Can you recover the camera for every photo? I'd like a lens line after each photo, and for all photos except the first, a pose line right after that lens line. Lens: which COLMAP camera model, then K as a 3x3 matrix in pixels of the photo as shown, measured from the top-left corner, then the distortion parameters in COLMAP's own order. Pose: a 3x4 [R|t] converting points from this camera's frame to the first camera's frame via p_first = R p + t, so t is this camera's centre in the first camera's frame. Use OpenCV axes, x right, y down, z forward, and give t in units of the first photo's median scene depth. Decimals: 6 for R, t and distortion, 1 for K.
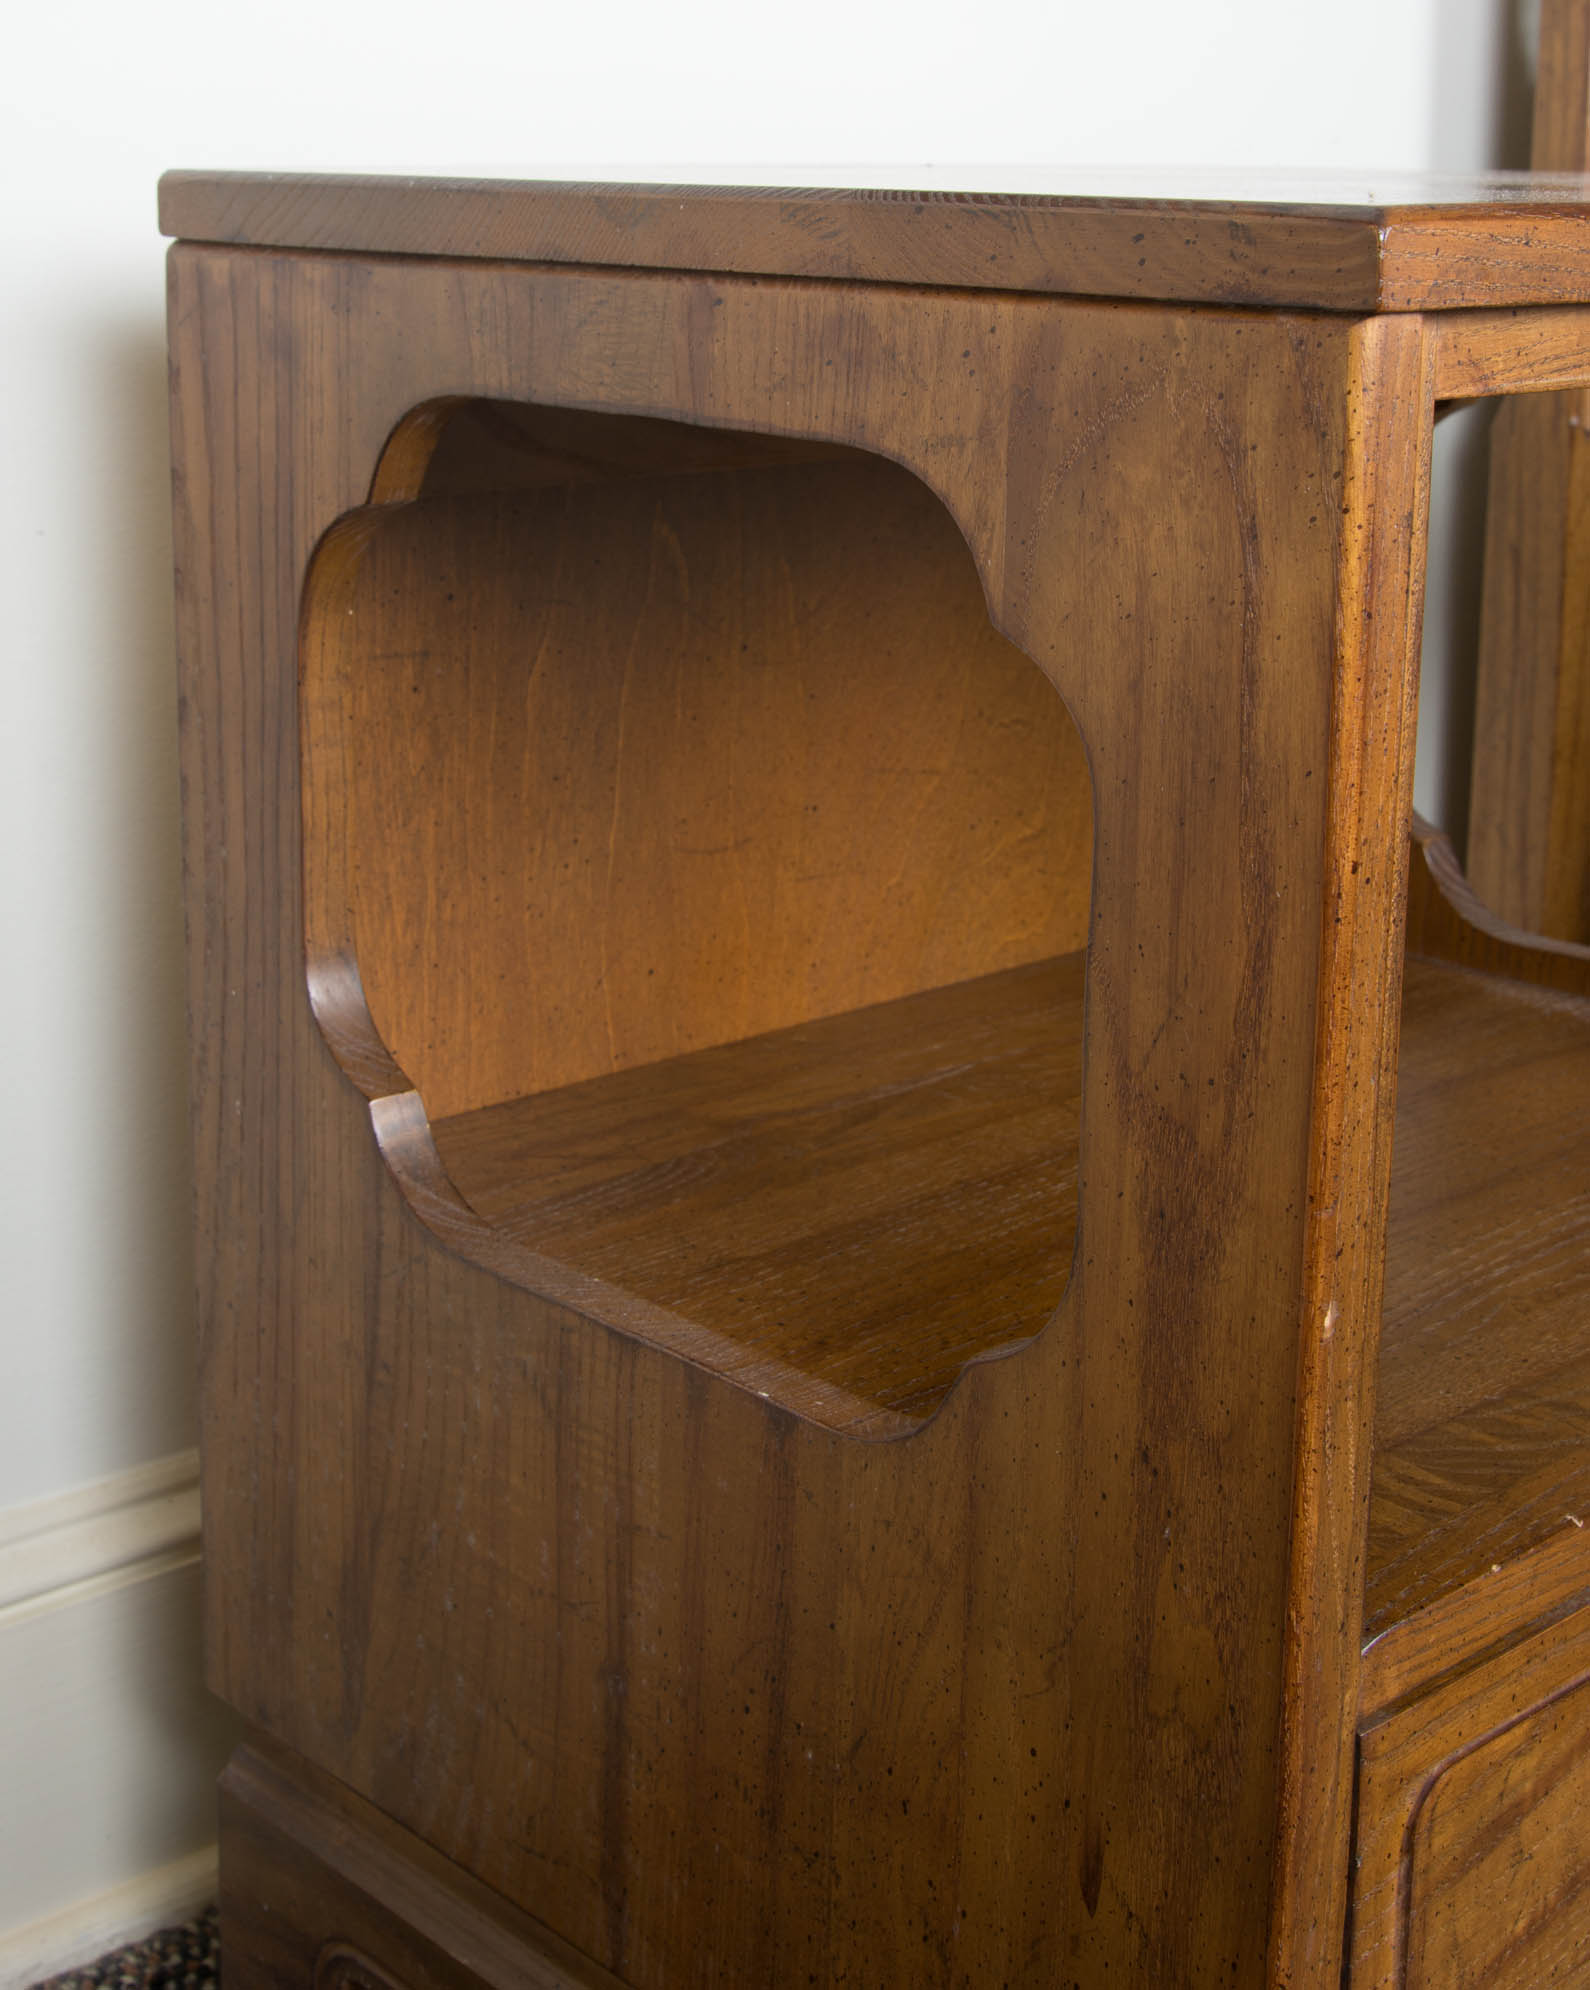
lens RADIAL K [[3052.3, 0, 724.7], [0, 3052.3, 758.1], [0, 0, 1]] dist [-0.016797, 0.000000]
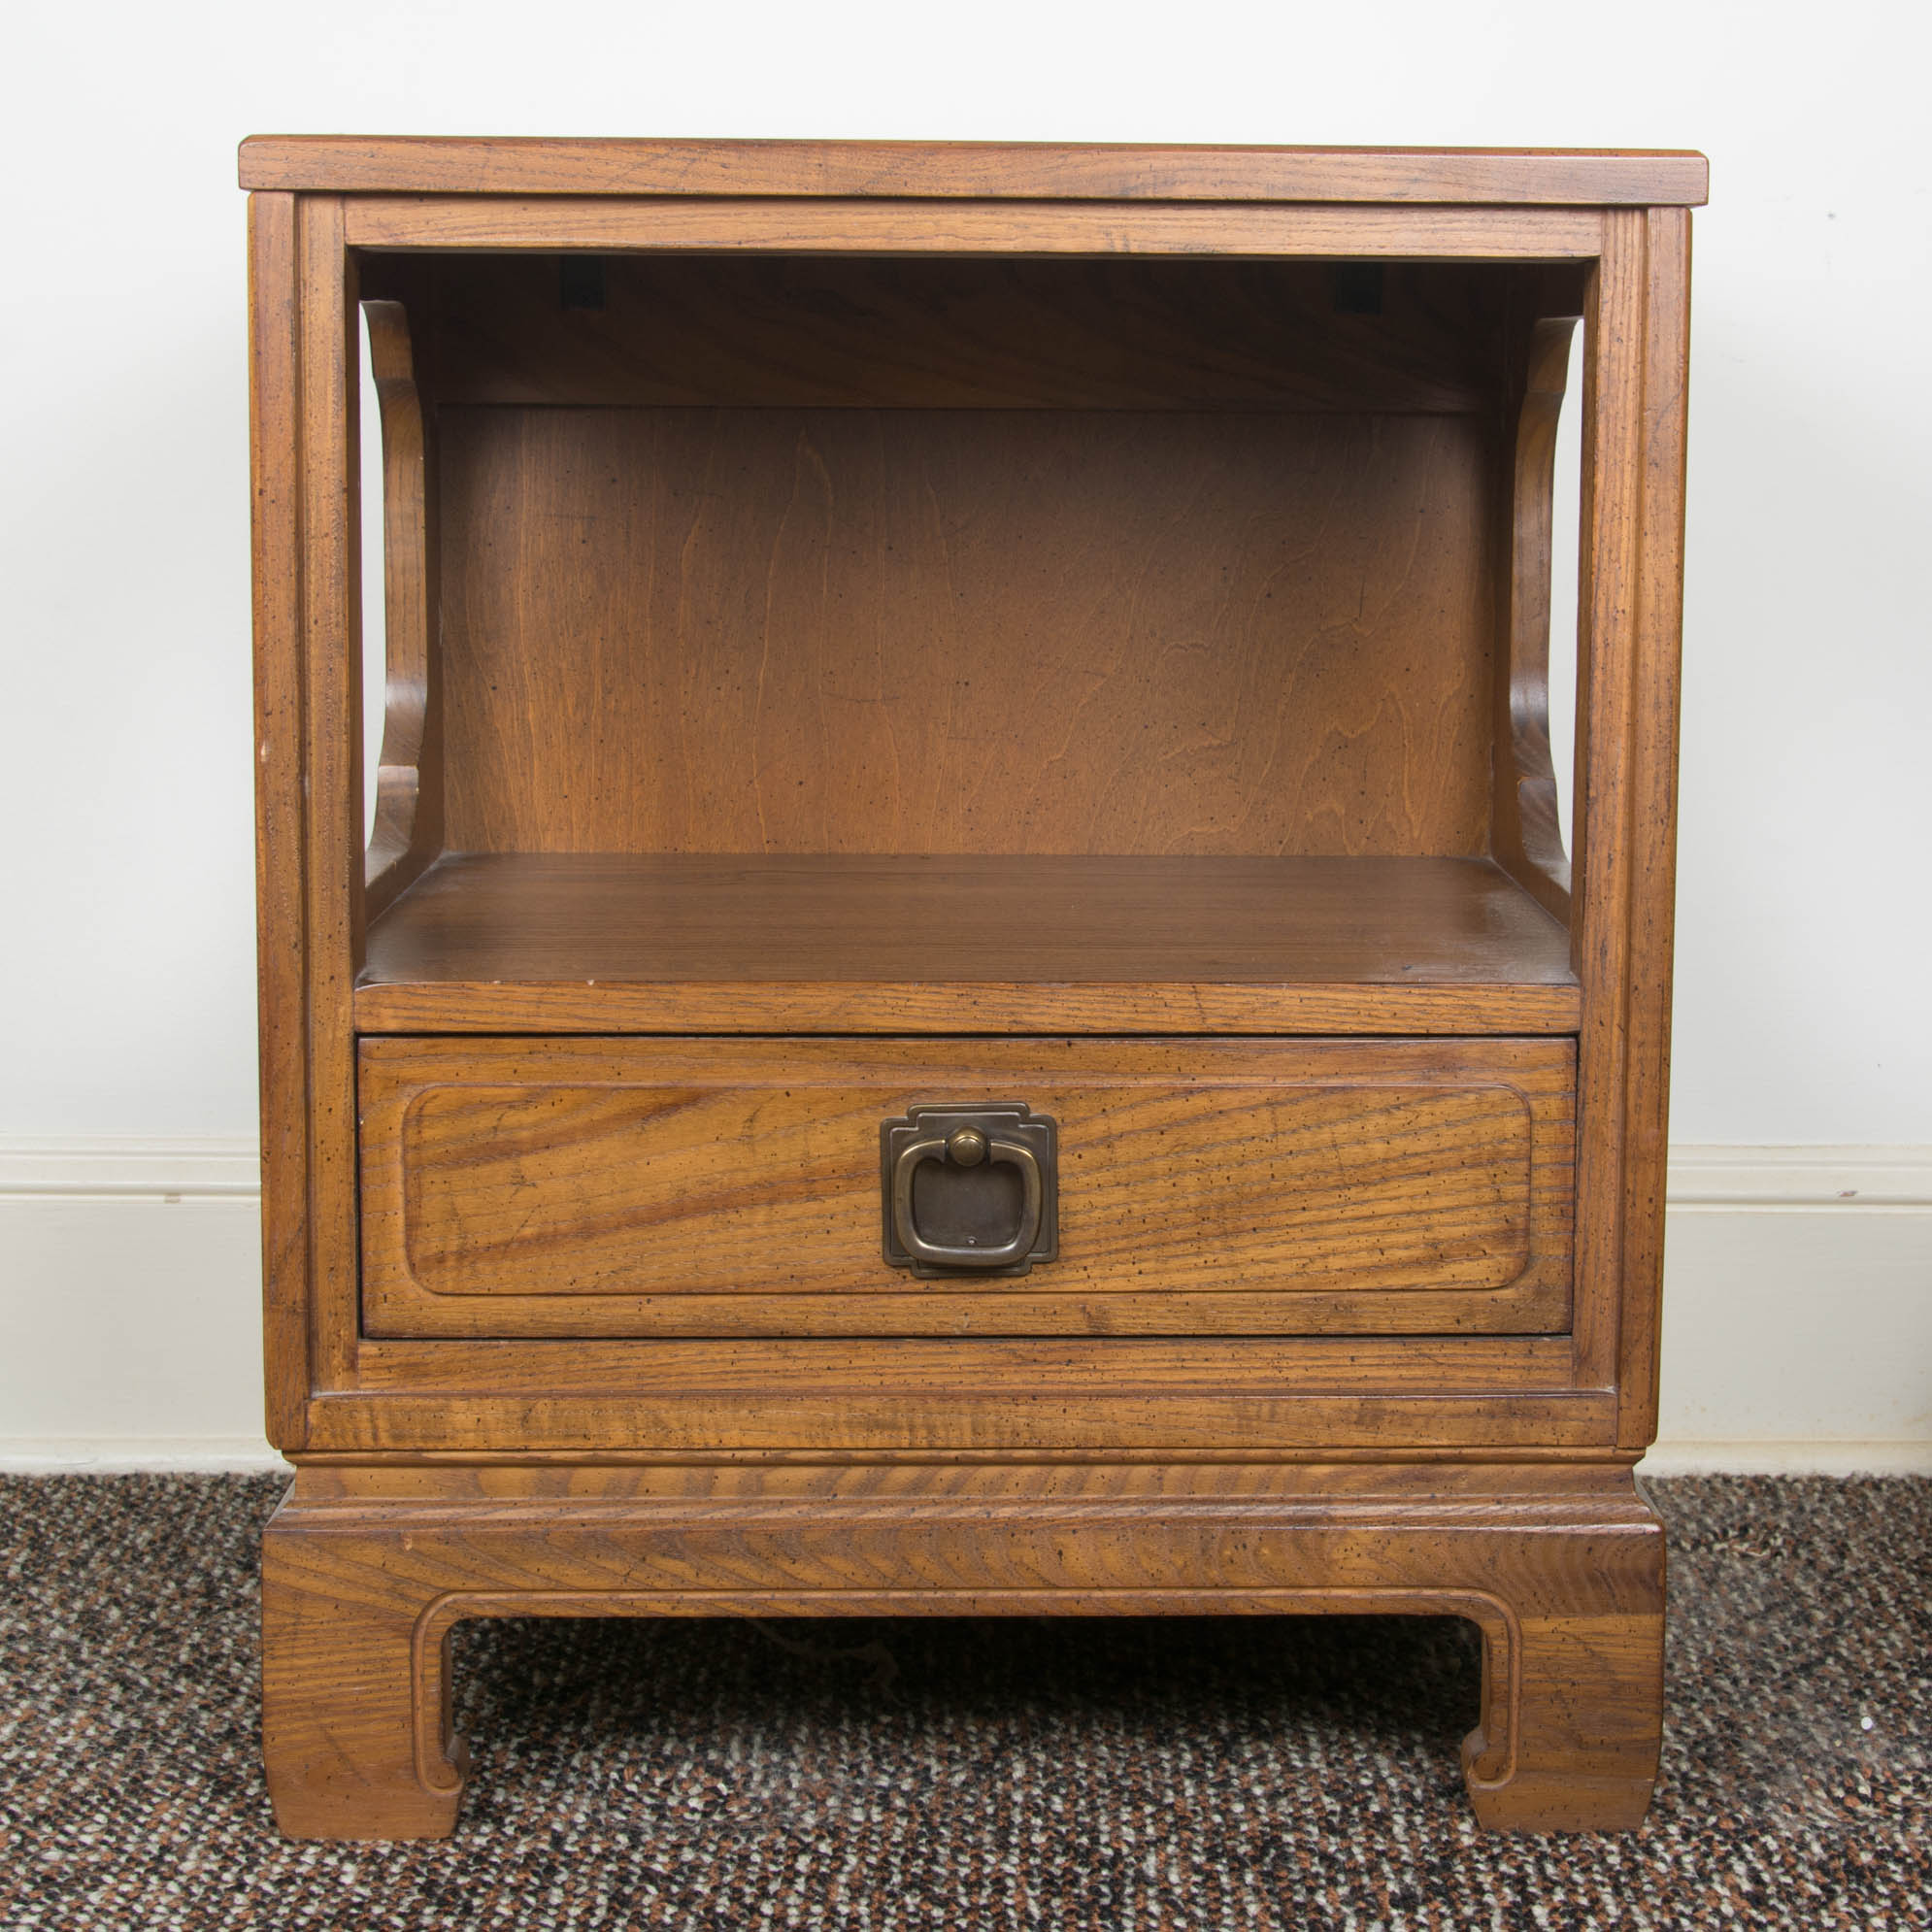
lens RADIAL K [[4510.9, 0, 969.9], [0, 4510.9, 965.6], [0, 0, 1]] dist [0.079238, 0.000000]
pose [[0.737292, 0.088062, -0.669810, 1.414937], [-0.138017, 0.990191, -0.021737, 0.188492], [0.661326, 0.108472, 0.742214, -0.433387]]
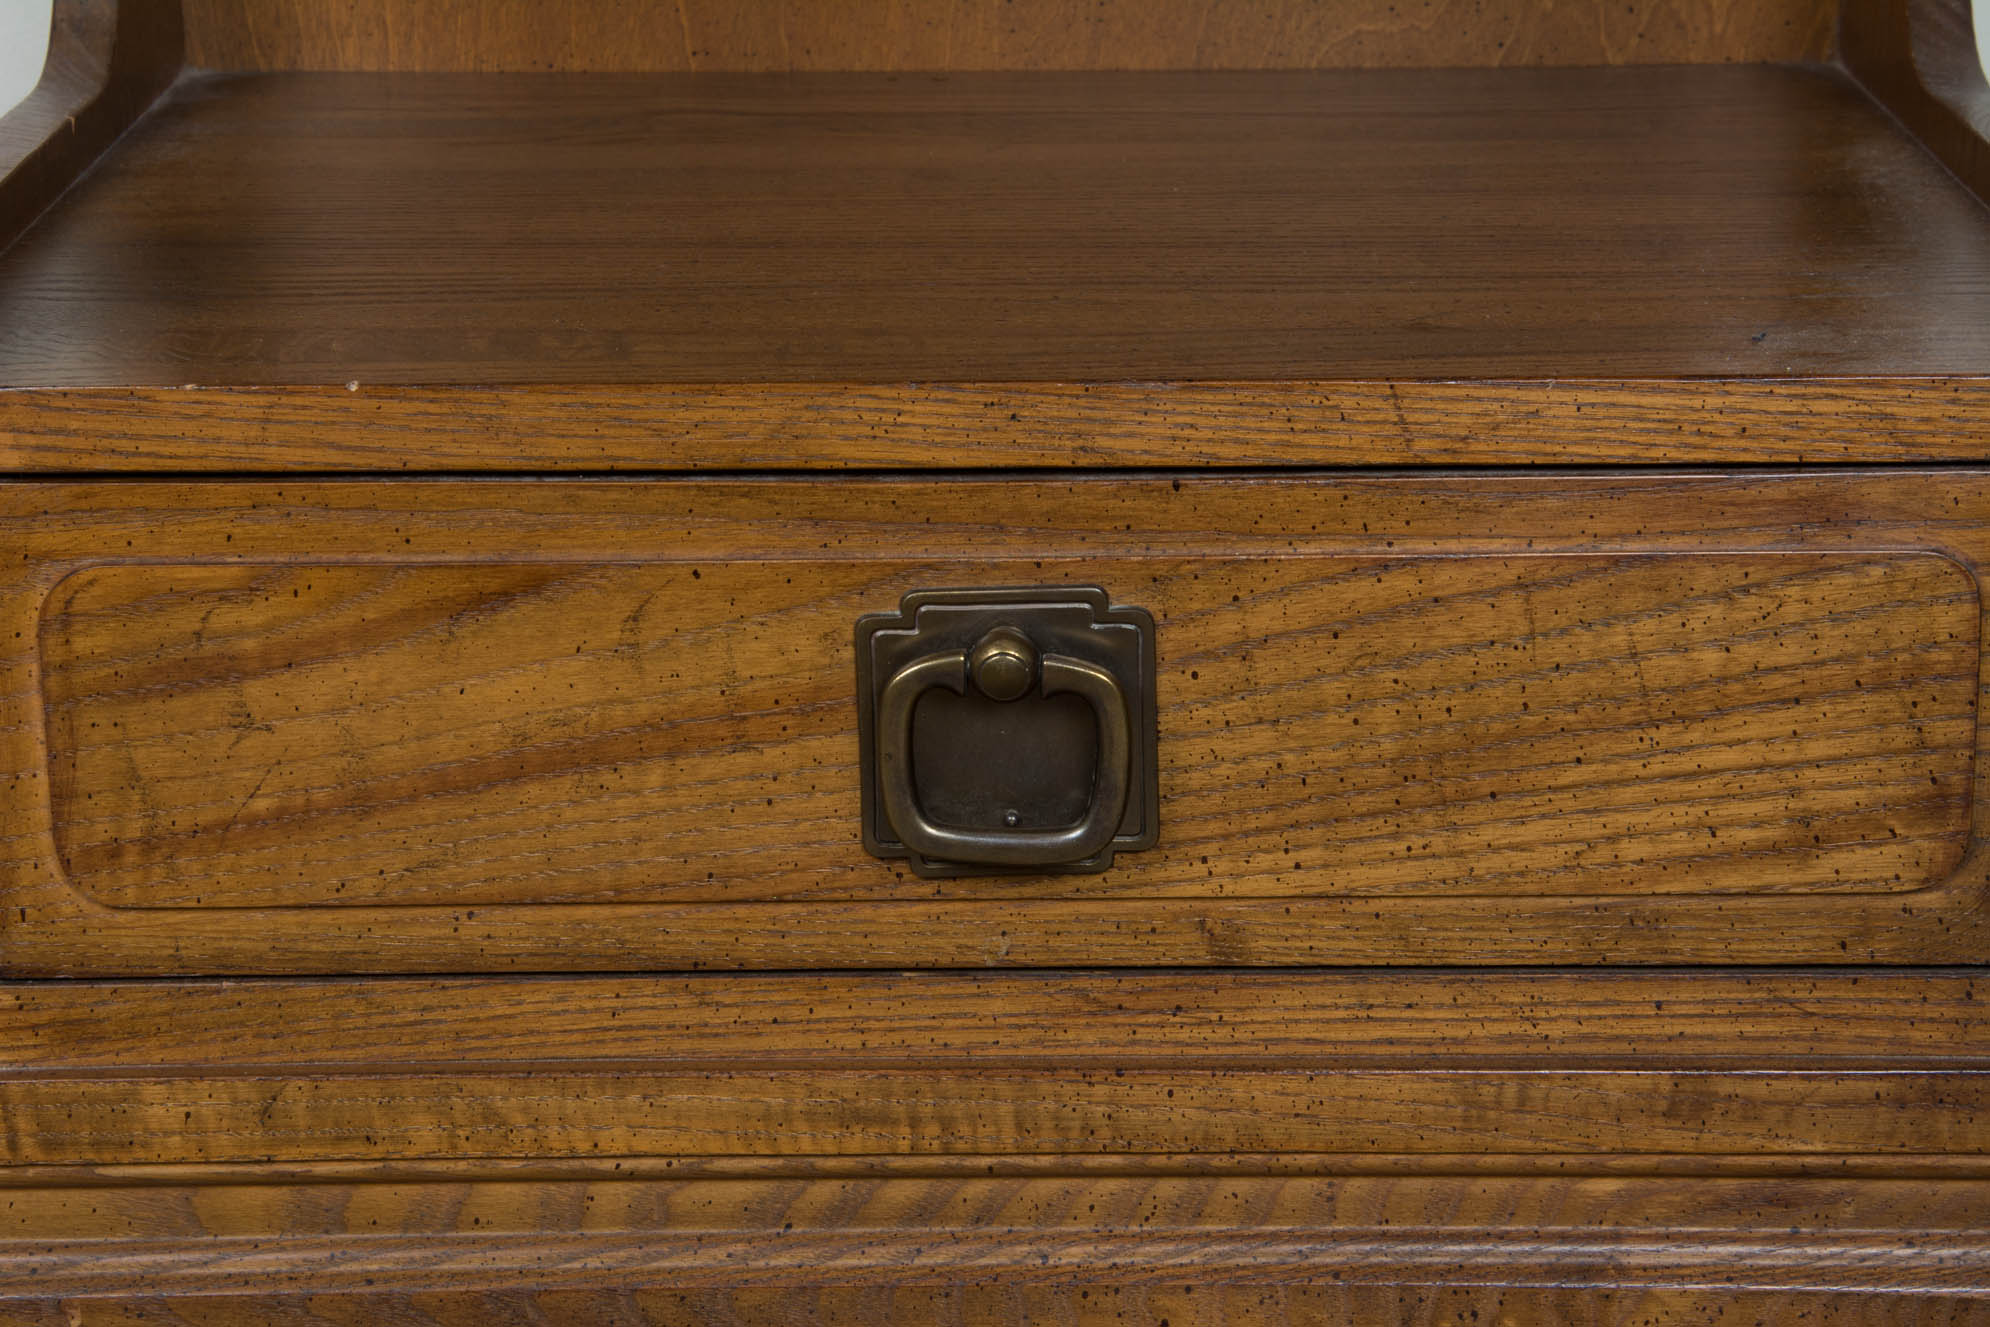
lens RADIAL K [[4903.5, 0, 943.6], [0, 4903.5, 679.3], [0, 0, 1]] dist [0.336652, 0.000000]
pose [[0.726400, 0.178056, -0.663807, 1.003970], [-0.127738, 0.984006, 0.124161, 0.092215], [0.675298, -0.005397, 0.737526, 0.013994]]
